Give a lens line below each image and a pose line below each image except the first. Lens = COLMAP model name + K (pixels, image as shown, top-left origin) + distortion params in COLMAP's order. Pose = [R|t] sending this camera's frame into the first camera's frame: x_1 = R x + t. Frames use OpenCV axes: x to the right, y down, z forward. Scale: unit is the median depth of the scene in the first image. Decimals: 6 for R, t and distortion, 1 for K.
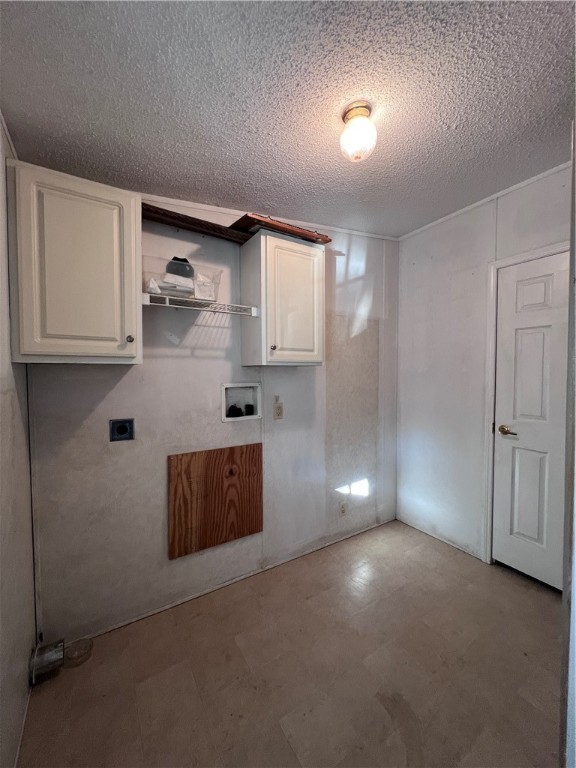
lens RADIAL K [[310.4, 0, 288.9], [0, 310.4, 381.5], [0, 0, 1]] dist [-0.000546, 0.000226]
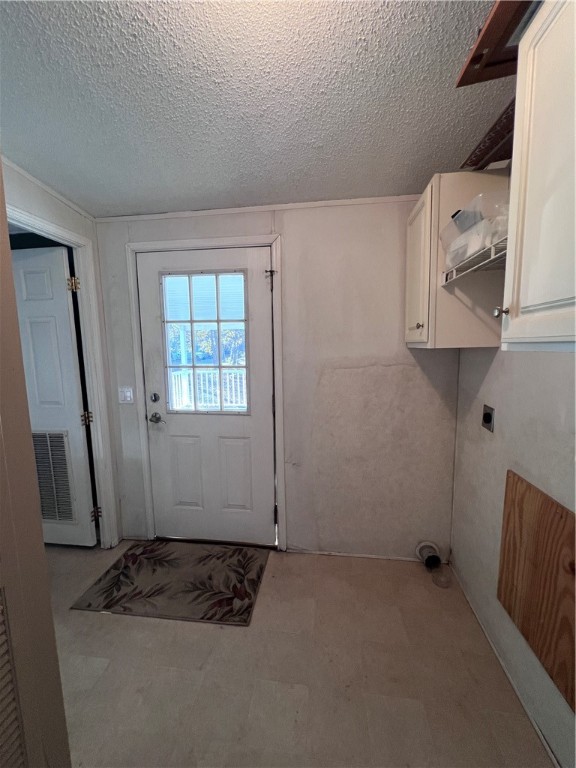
lens RADIAL K [[310.4, 0, 288.5], [0, 310.4, 386.2], [0, 0, 1]] dist [-0.000546, 0.000226]
pose [[-0.636169, 0.114594, -0.762992, 0.512551], [0.004304, 0.989420, 0.145014, -0.070994], [0.771538, 0.088970, -0.629932, 1.097803]]
